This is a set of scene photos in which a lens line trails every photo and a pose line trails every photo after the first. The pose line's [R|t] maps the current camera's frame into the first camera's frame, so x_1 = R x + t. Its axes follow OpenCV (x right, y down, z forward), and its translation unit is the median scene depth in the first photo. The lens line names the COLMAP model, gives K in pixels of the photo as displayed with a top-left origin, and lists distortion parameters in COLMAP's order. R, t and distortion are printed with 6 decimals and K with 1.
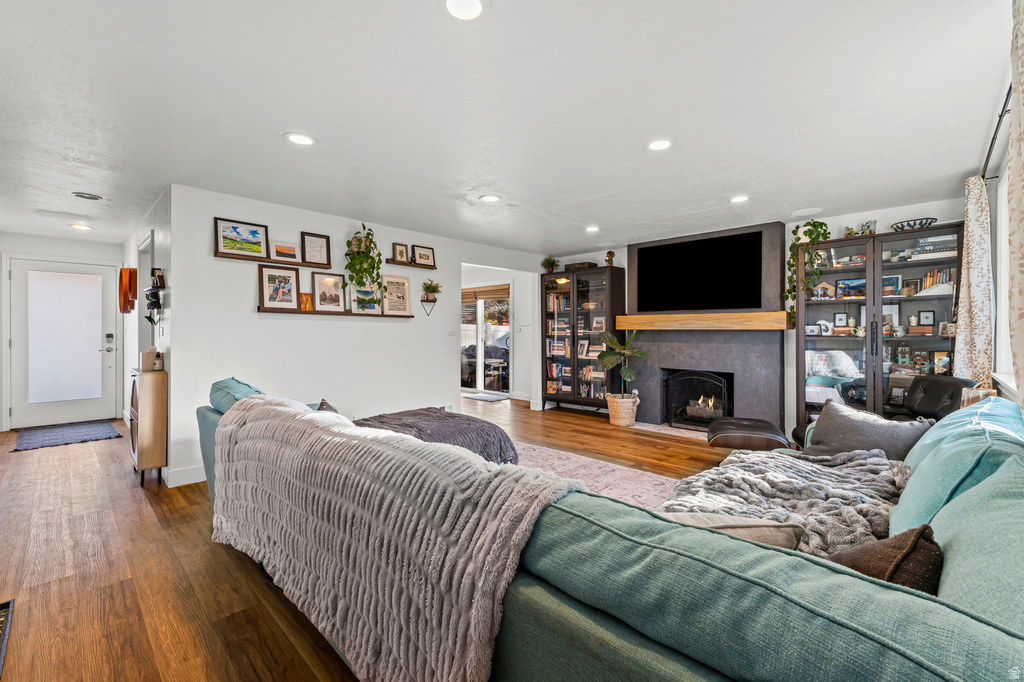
lens RADIAL K [[432.3, 0, 516.6], [0, 432.3, 334.9], [0, 0, 1]] dist [-0.000644, -0.000060]
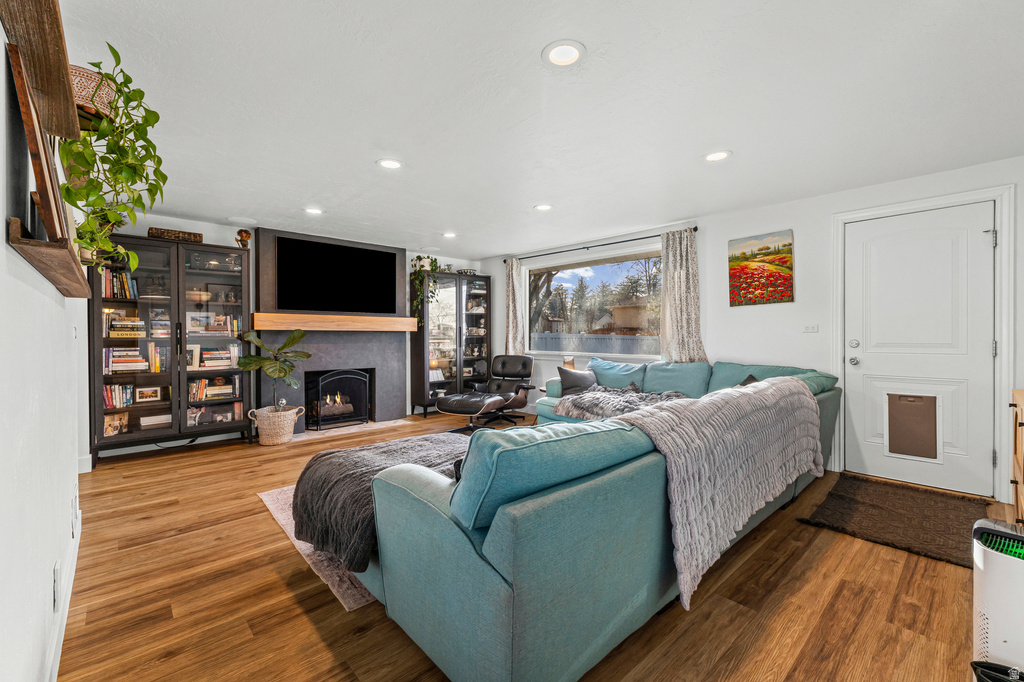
lens RADIAL K [[432.3, 0, 515.9], [0, 432.3, 338.0], [0, 0, 1]] dist [-0.000644, -0.000060]
pose [[0.061122, -0.009186, 0.998088, -0.583063], [0.008520, 0.999926, 0.008682, 0.000190], [-0.998094, 0.007973, 0.061195, 0.498233]]
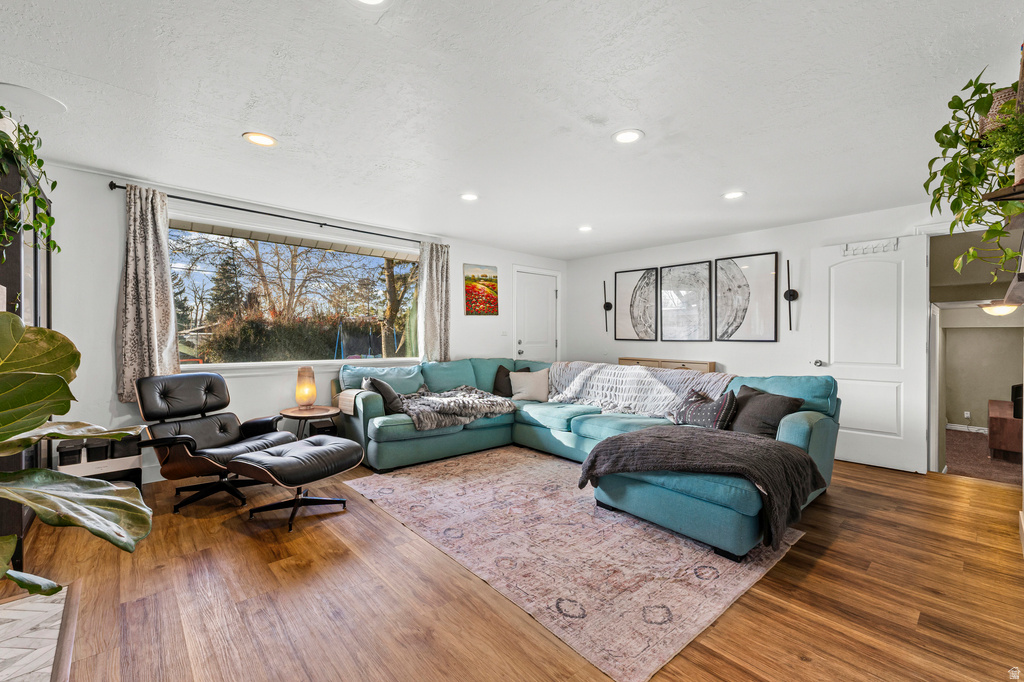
lens RADIAL K [[432.3, 0, 515.6], [0, 432.3, 337.6], [0, 0, 1]] dist [-0.000644, -0.000060]
pose [[-0.997542, -0.003974, 0.069959, 0.052636], [-0.003172, 0.999928, 0.011570, -0.006586], [-0.070000, 0.011319, -0.997483, 1.171804]]
